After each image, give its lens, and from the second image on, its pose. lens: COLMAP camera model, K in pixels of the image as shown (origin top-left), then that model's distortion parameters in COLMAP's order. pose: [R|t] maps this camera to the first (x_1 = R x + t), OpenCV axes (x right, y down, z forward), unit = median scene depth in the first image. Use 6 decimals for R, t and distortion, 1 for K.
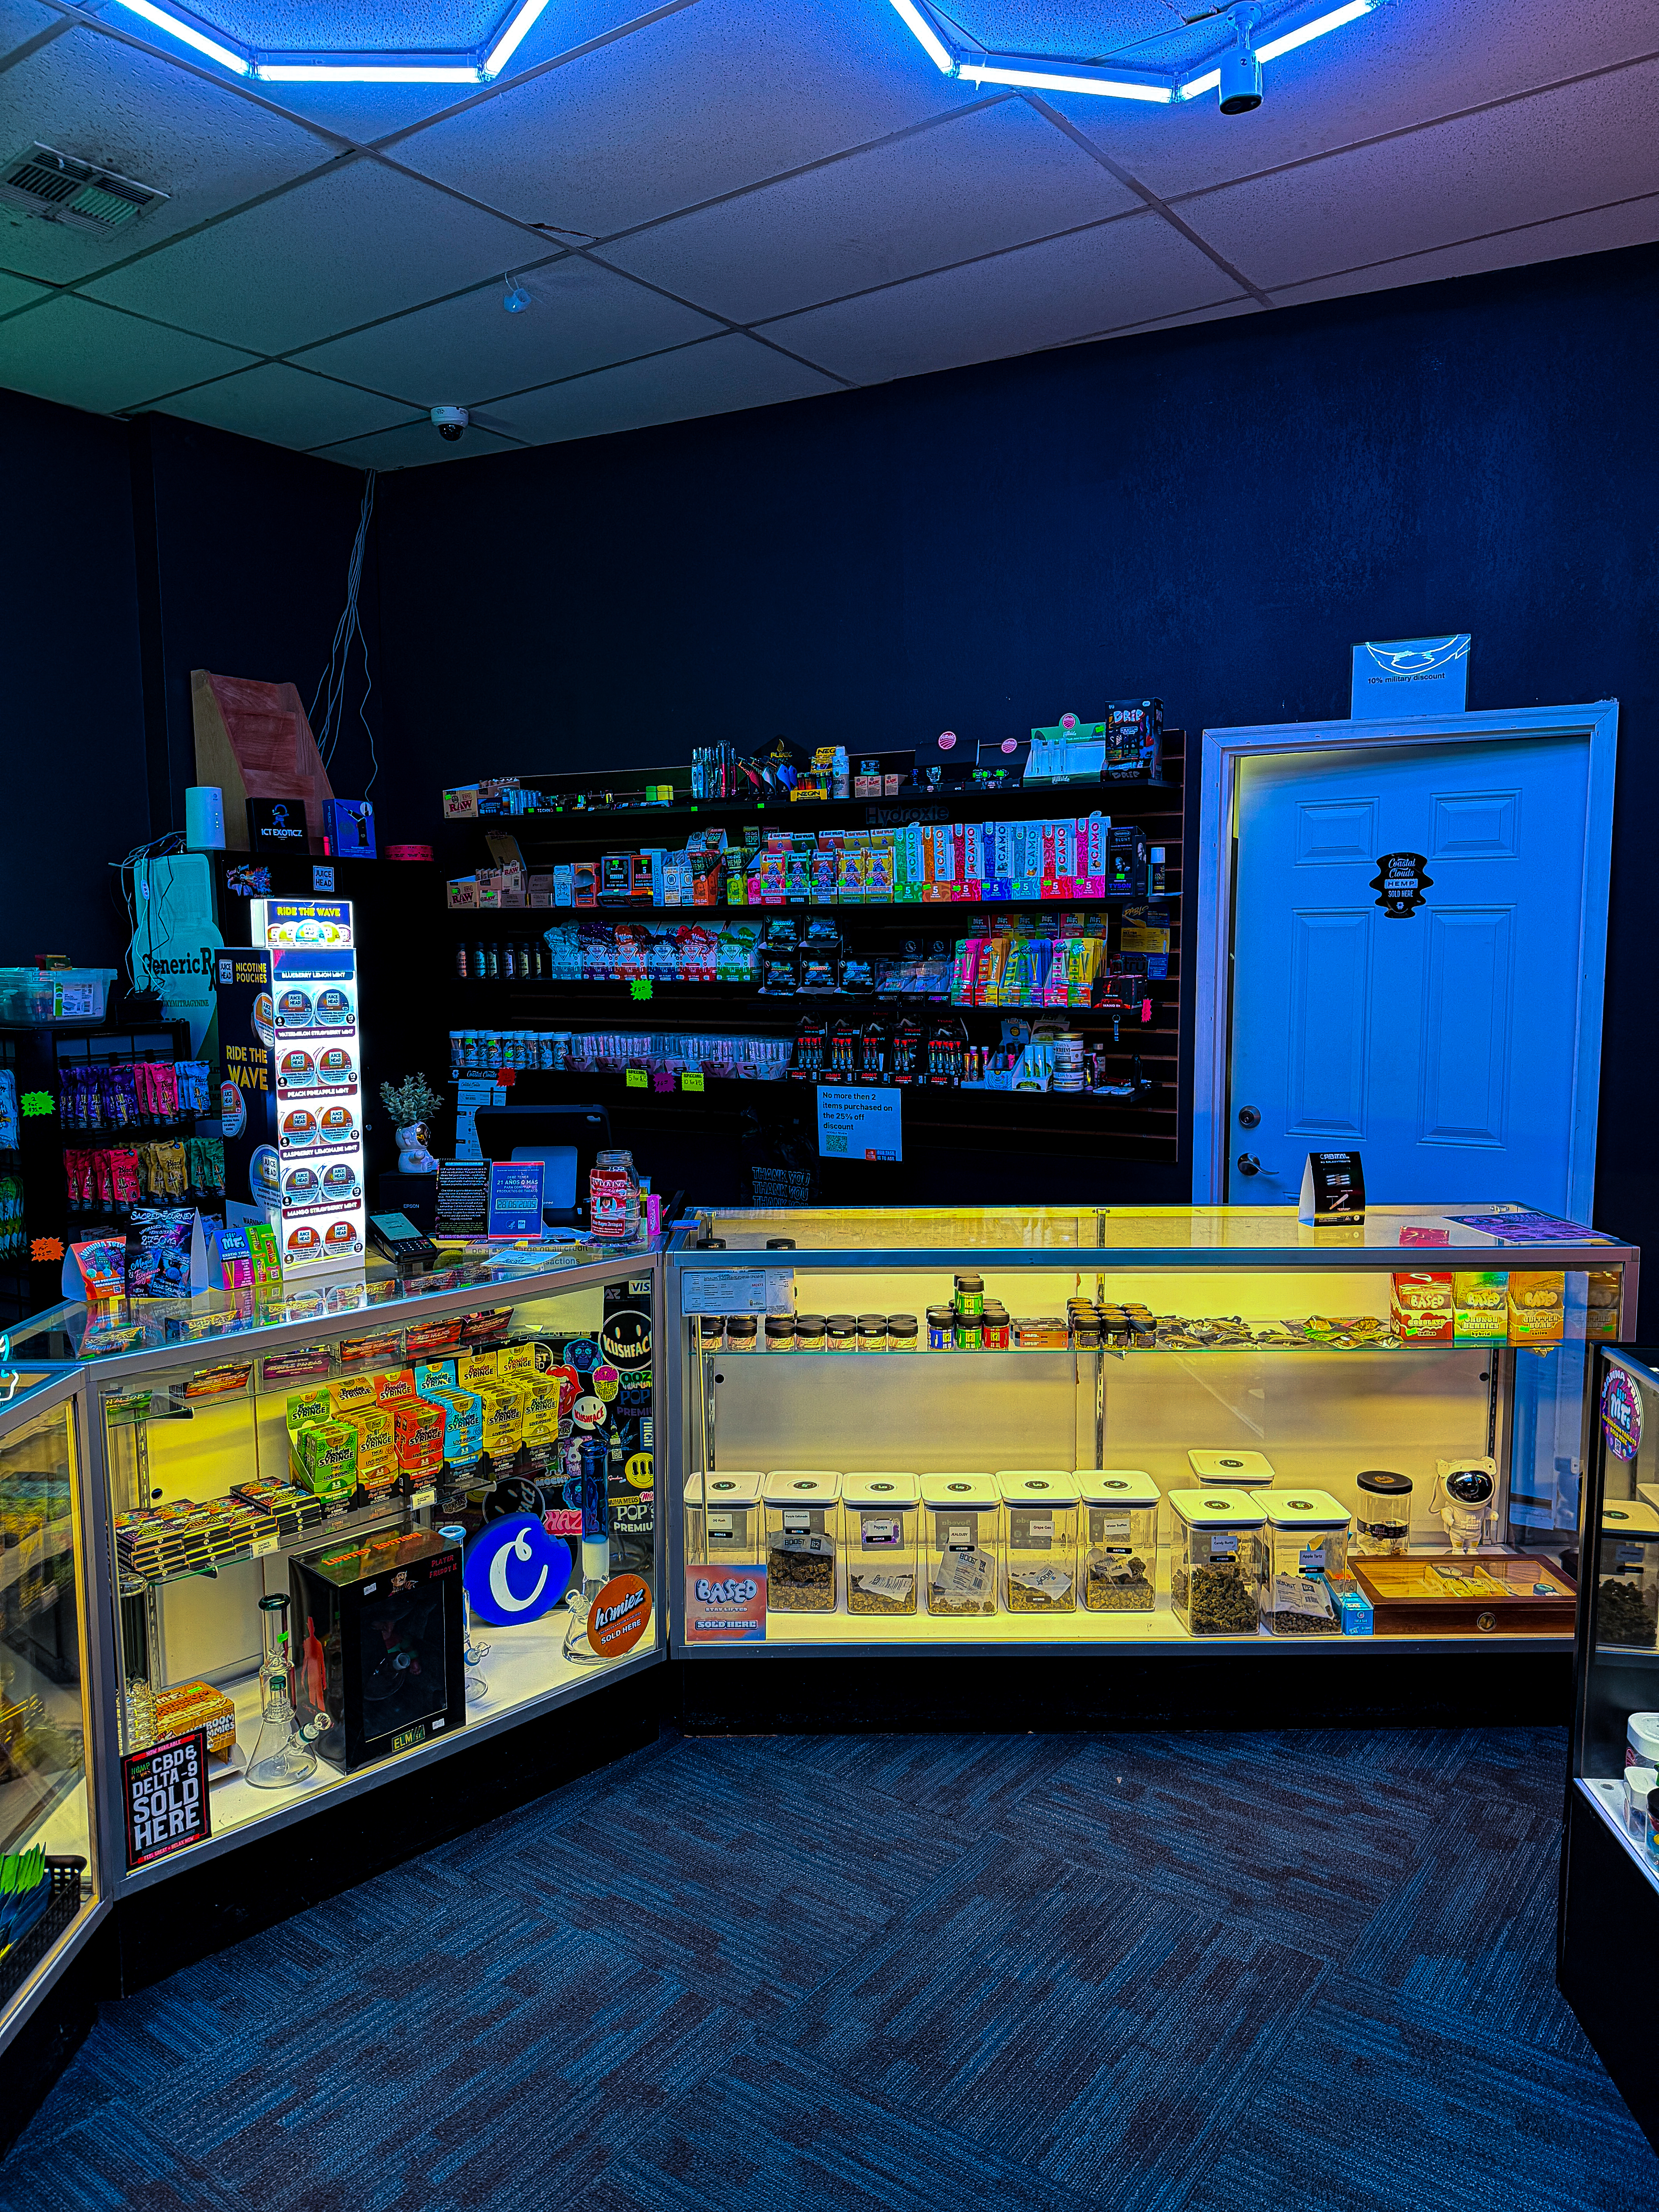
lens RADIAL K [[1543.6, 0, 833.6], [0, 1543.6, 1119.2], [0, 0, 1]] dist [0.147144, -0.205731]
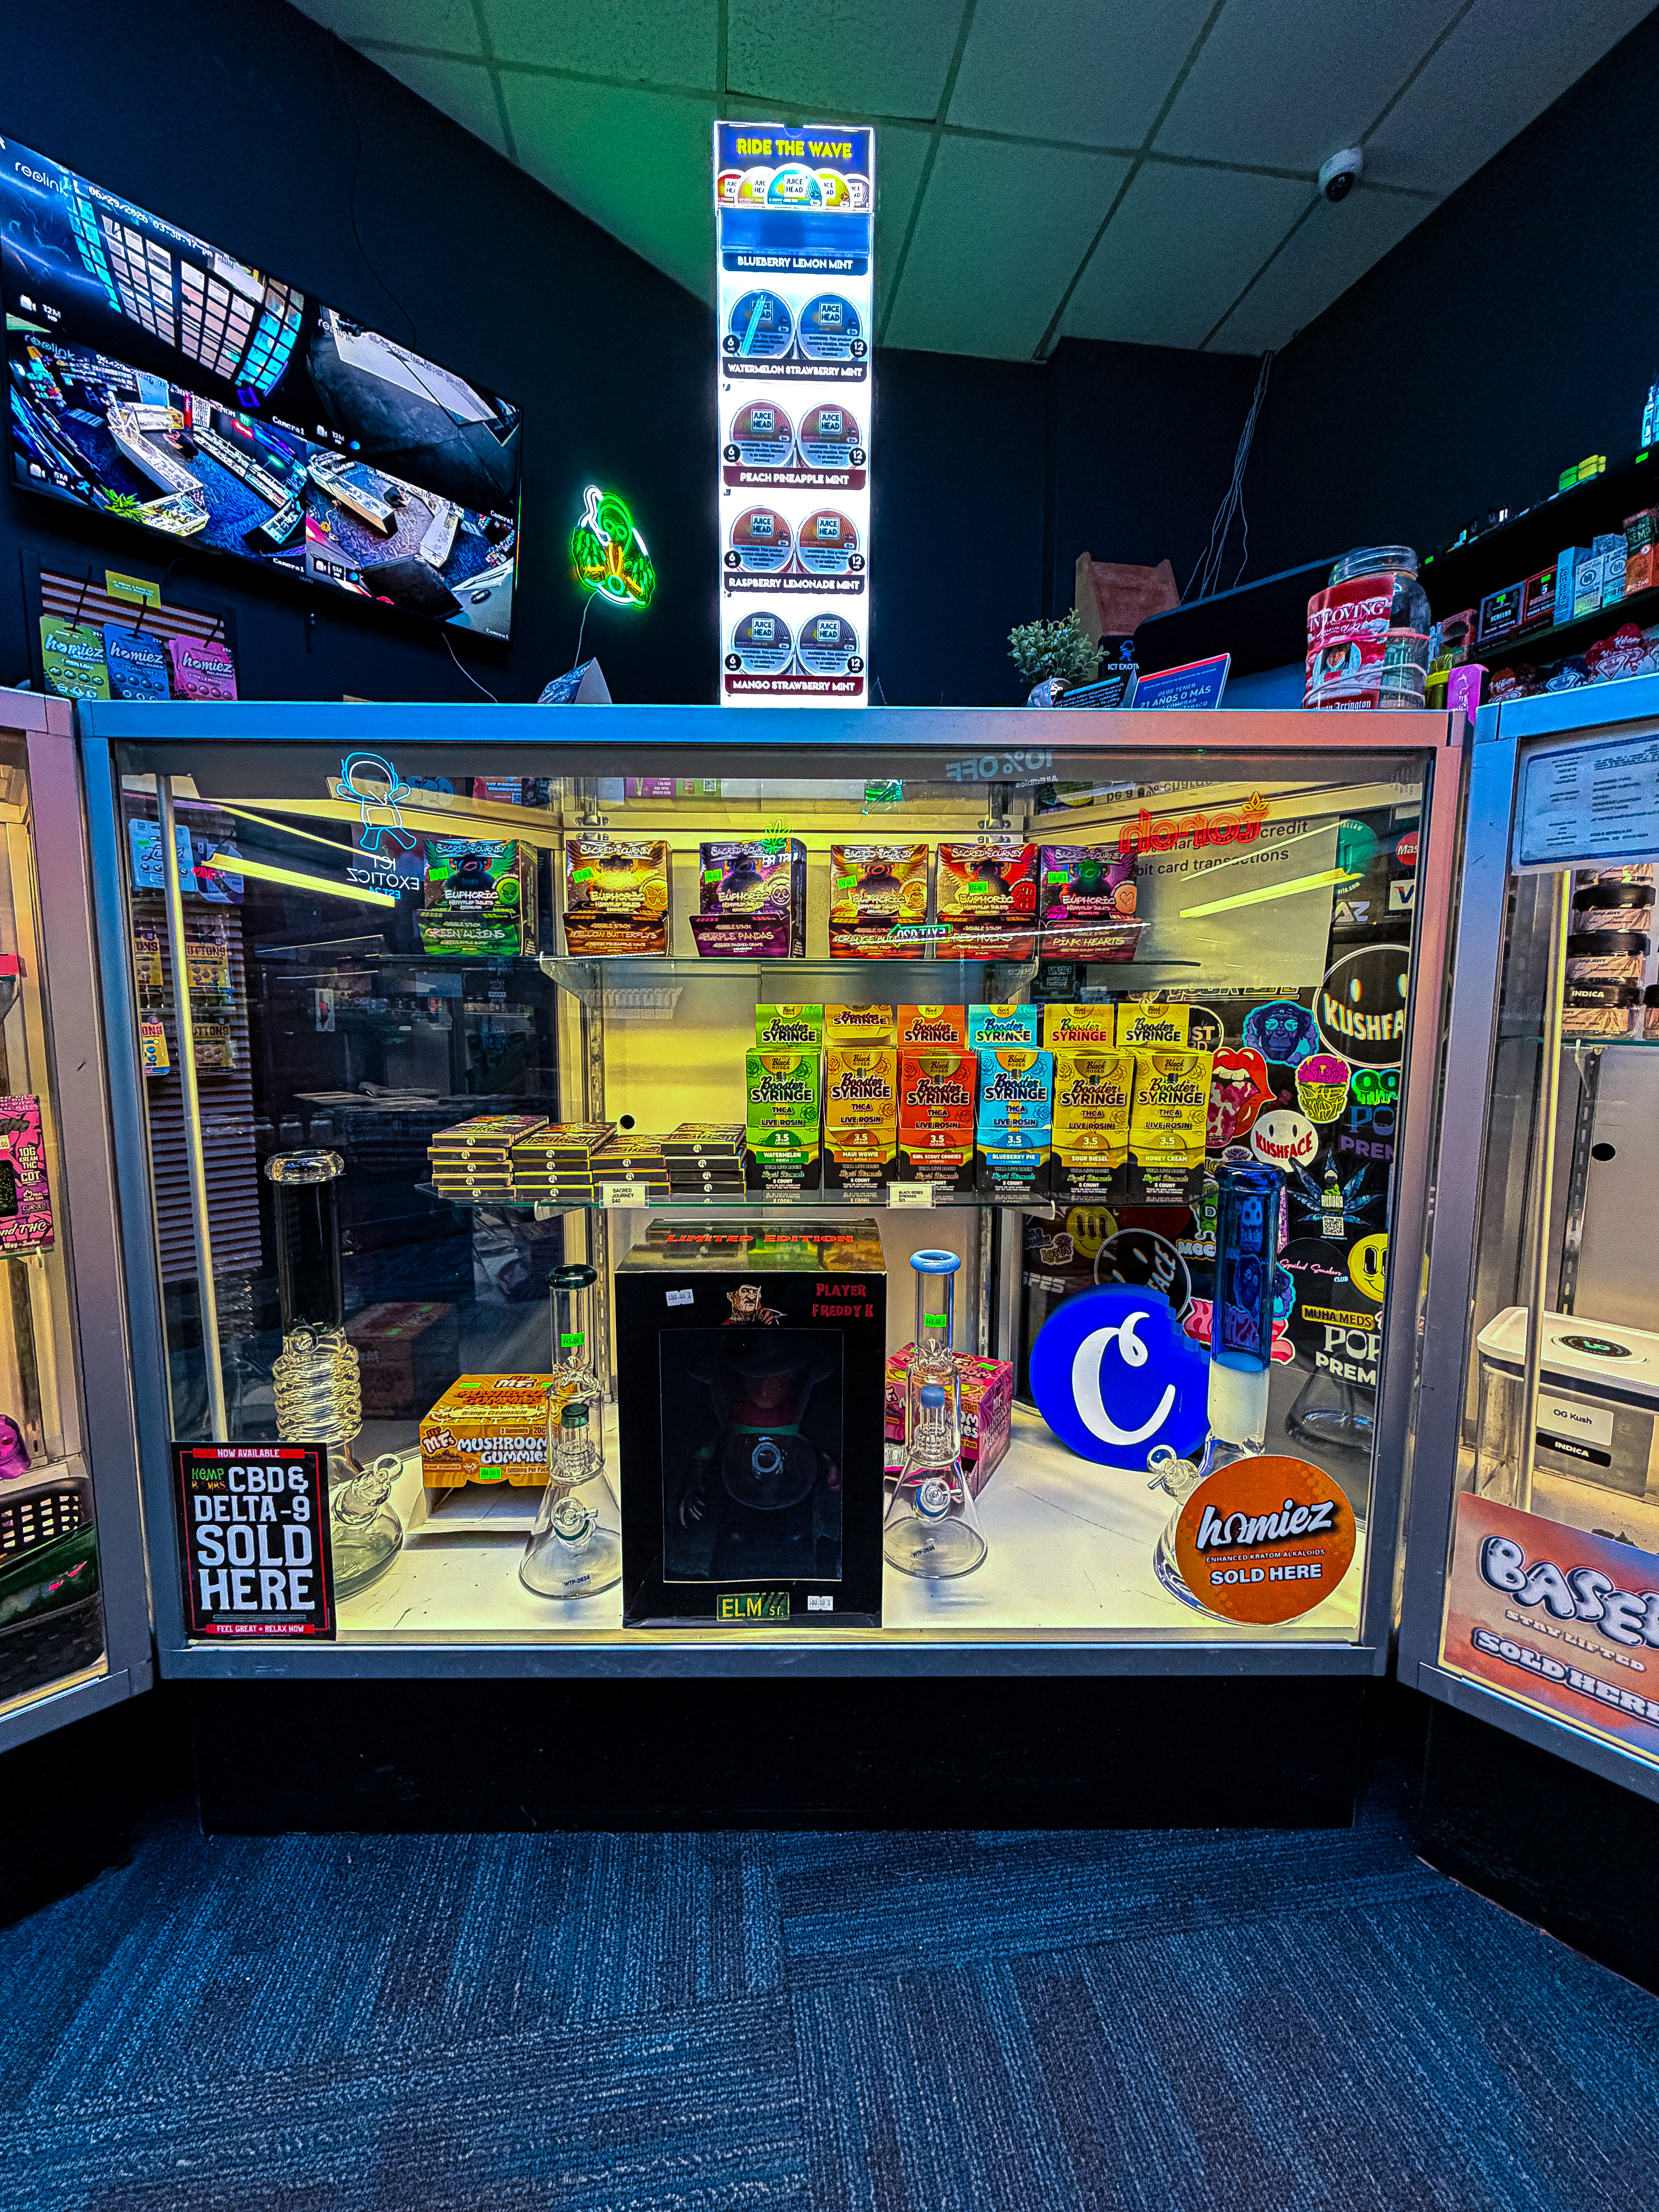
lens RADIAL K [[880.1, 0, 831.7], [0, 880.1, 1100.9], [0, 0, 1]] dist [0.002930, -0.000576]
pose [[0.697453, 0.089199, -0.711058, -0.036402], [-0.086871, 0.995430, 0.039664, 0.129080], [0.711346, 0.034107, 0.702014, 0.491259]]
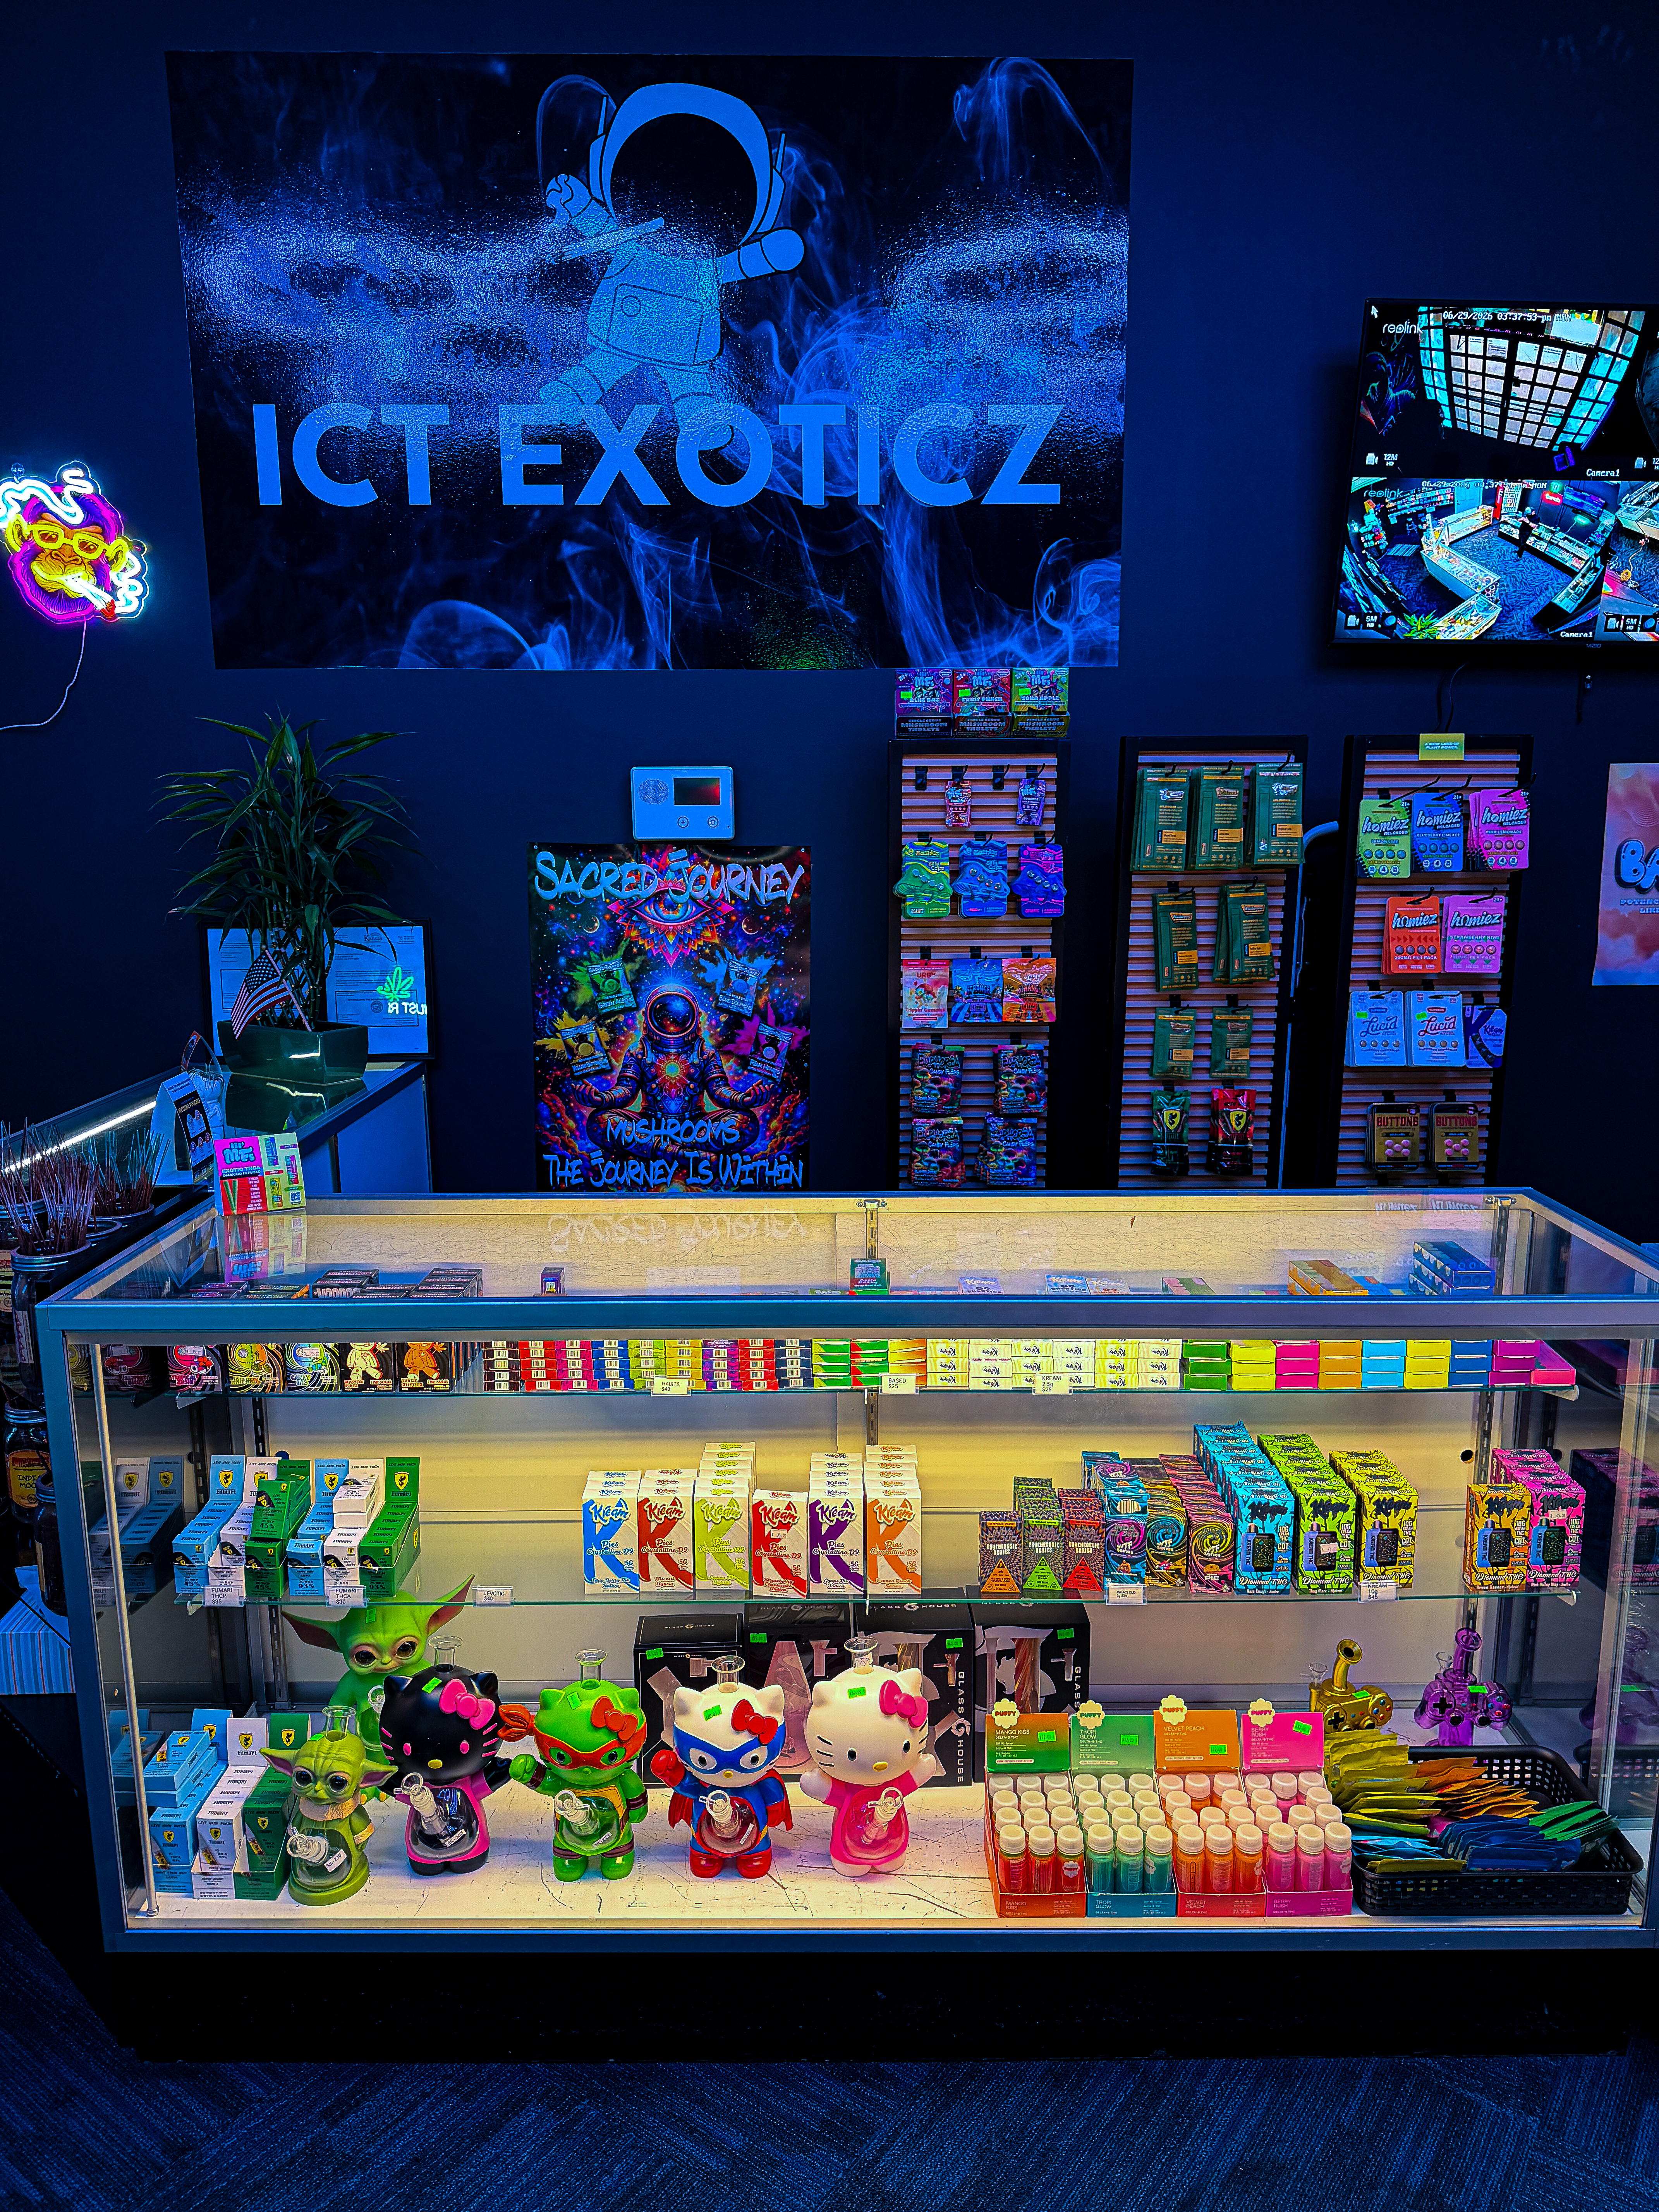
lens RADIAL K [[1564.8, 0, 829.5], [0, 1564.8, 1106.0], [0, 0, 1]] dist [0.047345, -0.065927]
pose [[0.004349, 0.198235, -0.980145, 0.133004], [-0.099216, 0.975403, 0.196836, -0.024285], [0.995056, 0.096390, 0.023911, 0.266611]]
